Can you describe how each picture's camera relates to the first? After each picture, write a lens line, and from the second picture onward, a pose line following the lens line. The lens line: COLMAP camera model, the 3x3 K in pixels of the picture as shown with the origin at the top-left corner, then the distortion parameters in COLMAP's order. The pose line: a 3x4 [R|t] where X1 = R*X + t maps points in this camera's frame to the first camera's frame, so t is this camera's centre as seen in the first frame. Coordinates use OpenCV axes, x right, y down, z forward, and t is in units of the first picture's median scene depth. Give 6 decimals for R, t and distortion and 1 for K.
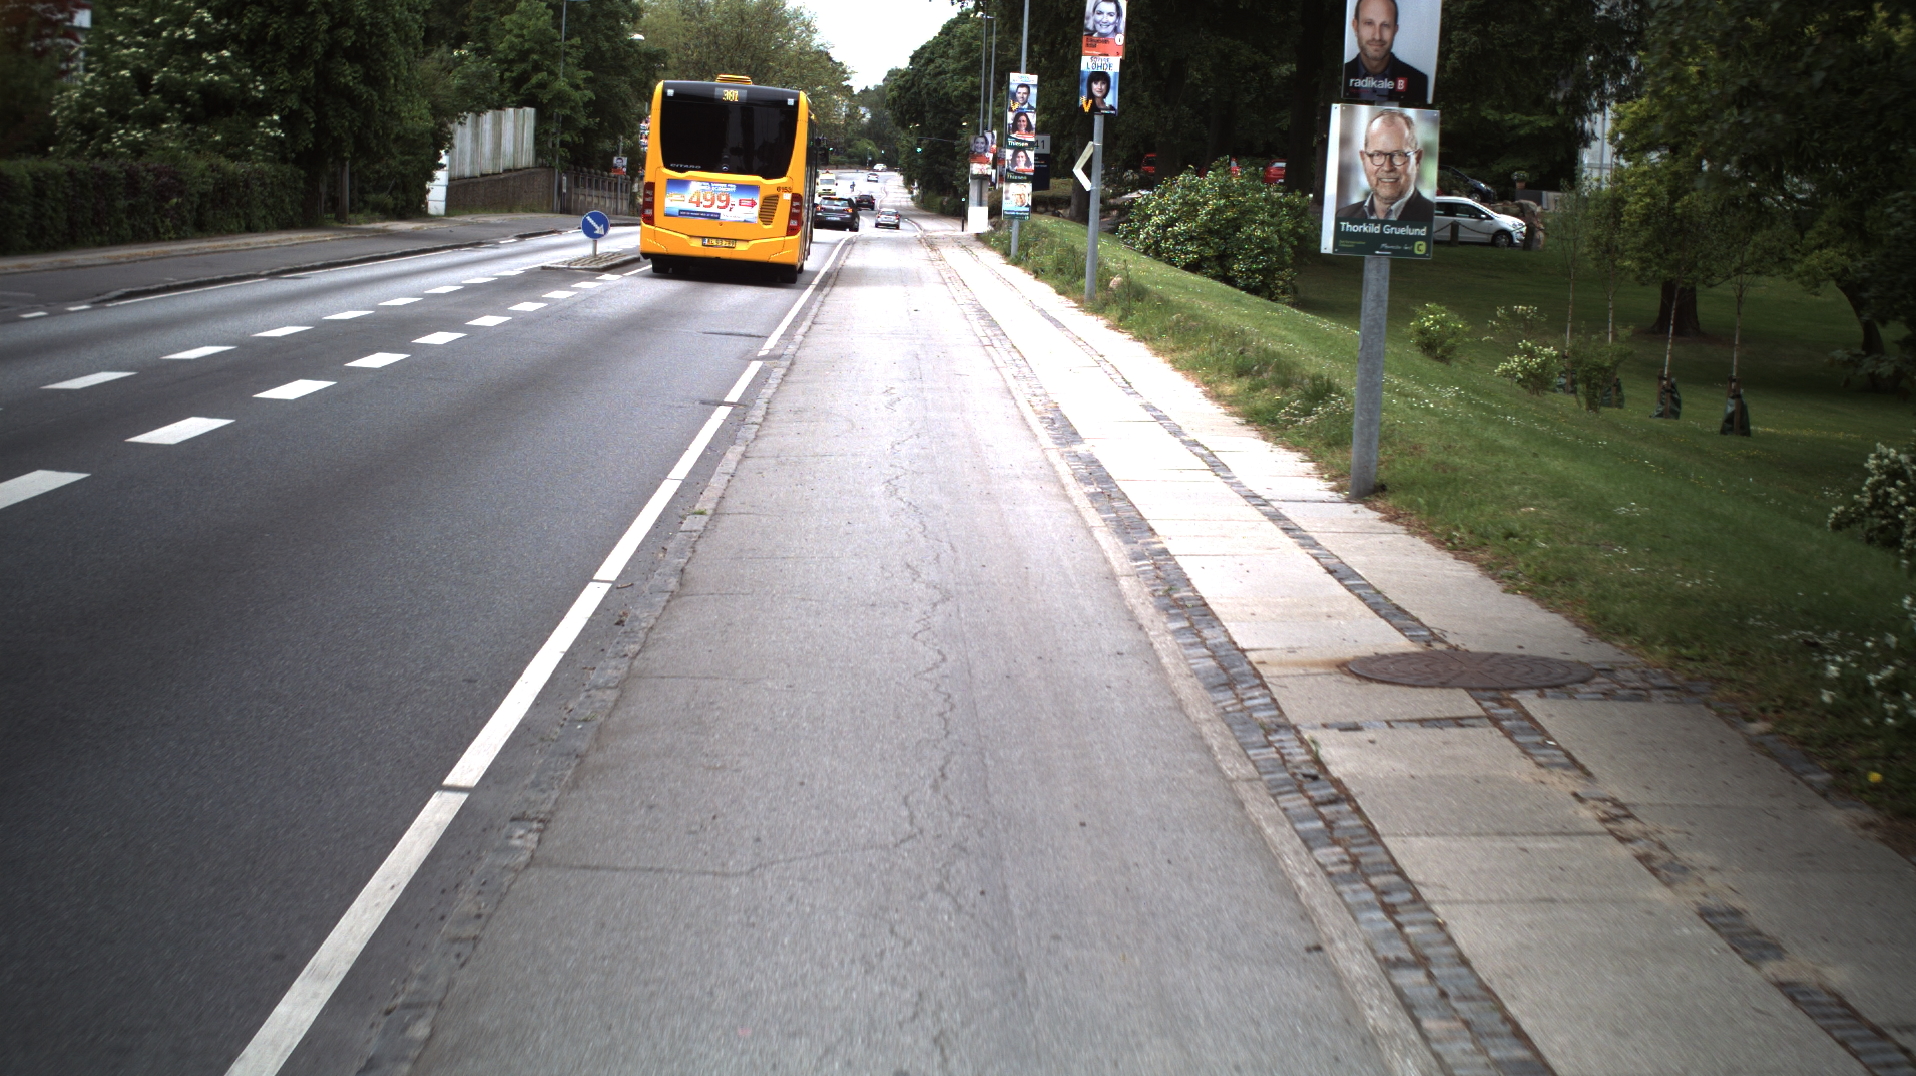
lens RADIAL K [[3223.9, 0, 958.0], [0, 3223.9, 538.0], [0, 0, 1]] dist [-0.257333, 0.147154]
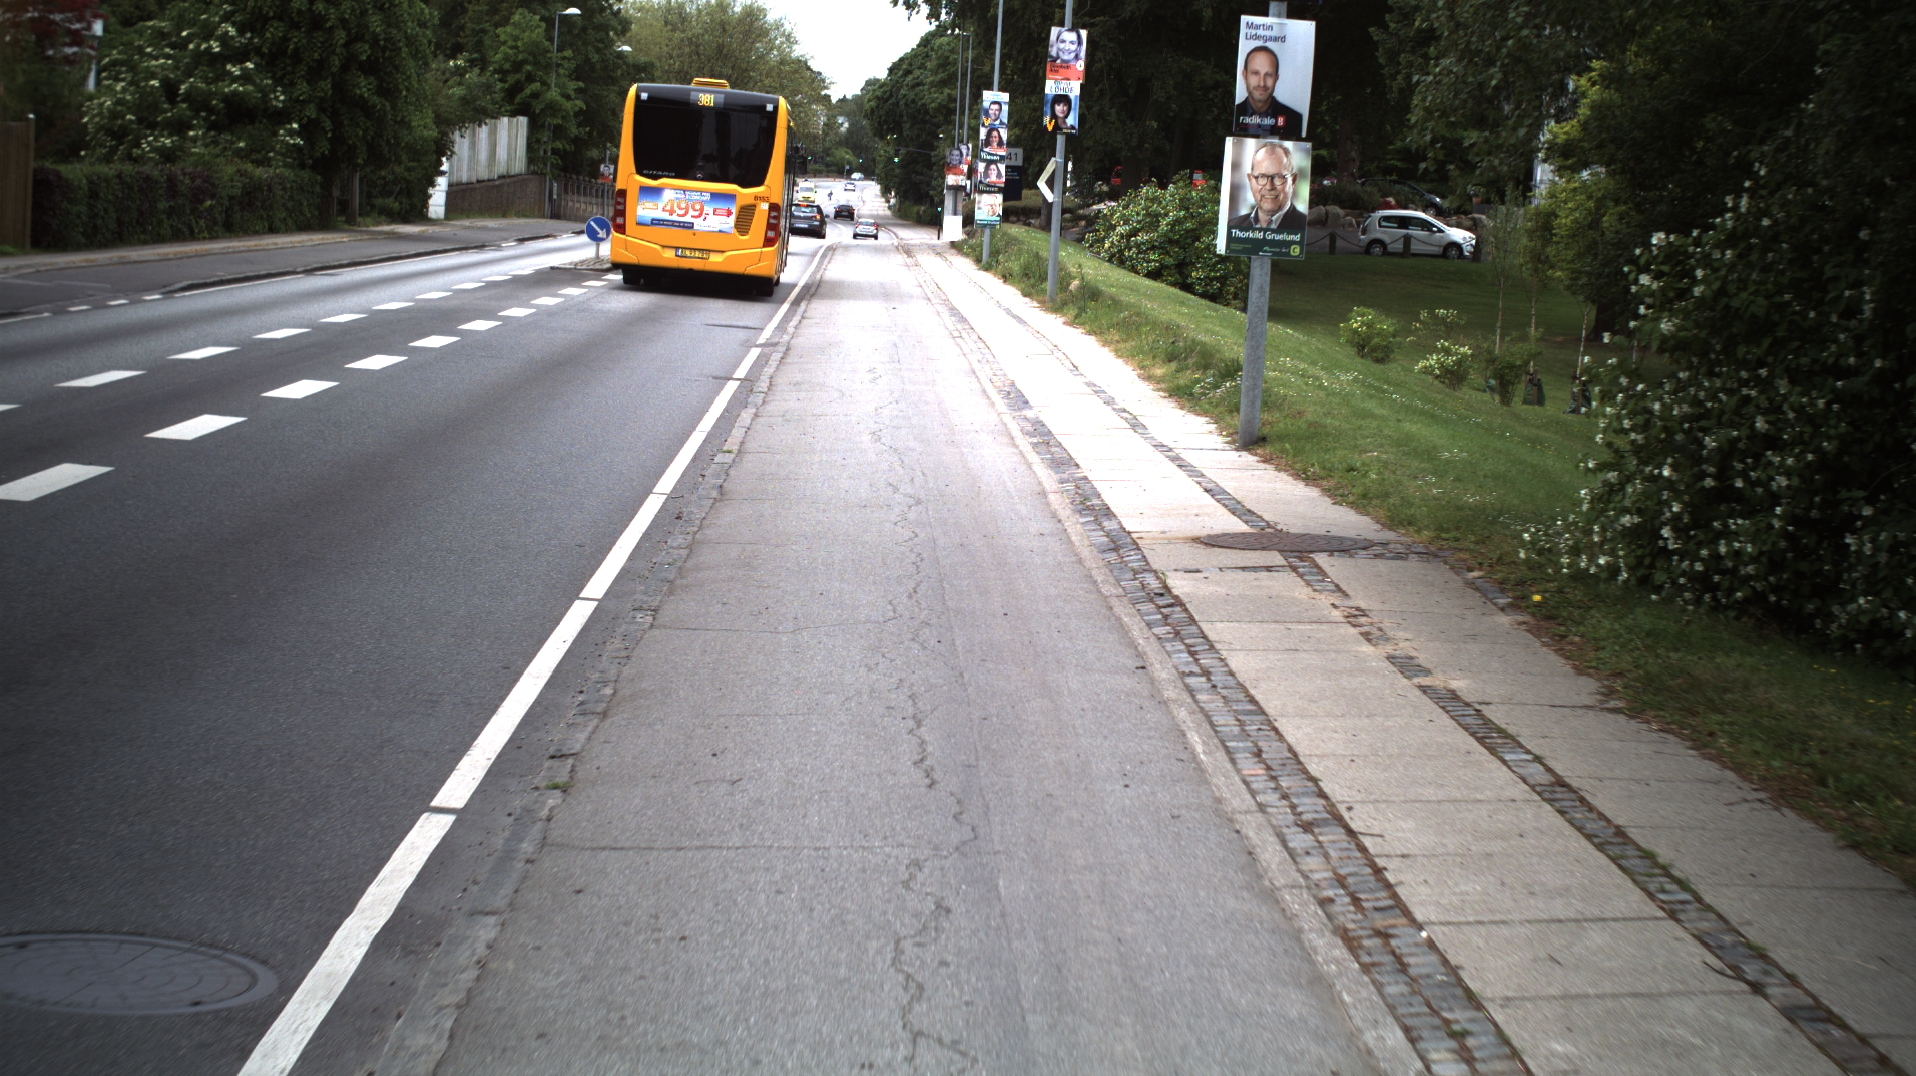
lens RADIAL K [[3223.9, 0, 958.0], [0, 3223.9, 538.0], [0, 0, 1]] dist [-0.257333, 0.147154]
pose [[0.999928, 0.008784, 0.008168, 0.000396], [-0.008760, 0.999957, -0.002987, 0.007259], [-0.008194, 0.002915, 0.999962, -0.069167]]
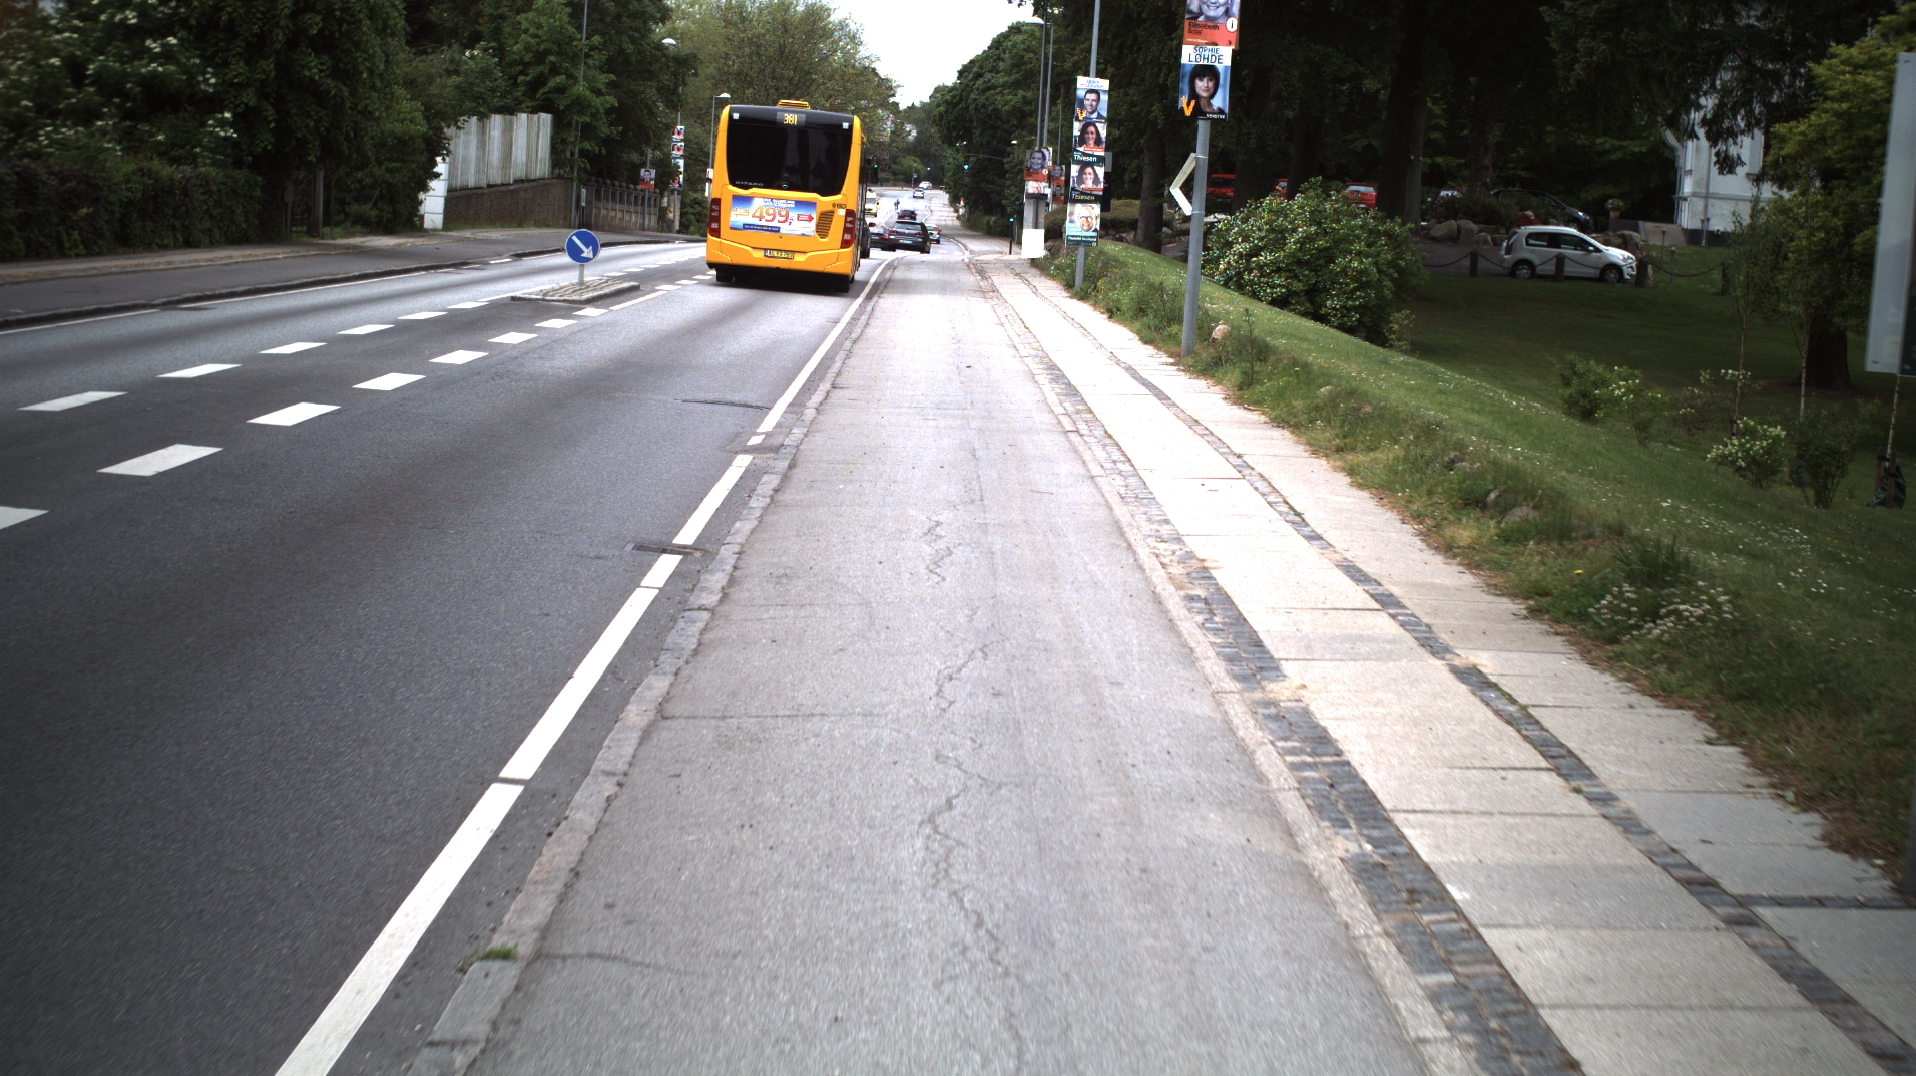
lens RADIAL K [[3223.9, 0, 958.0], [0, 3223.9, 538.0], [0, 0, 1]] dist [-0.257333, 0.147154]
pose [[0.999792, 0.016260, -0.012306, -0.003339], [-0.016331, 0.999850, -0.005720, -0.015404], [0.012211, 0.005919, 0.999908, 0.138299]]
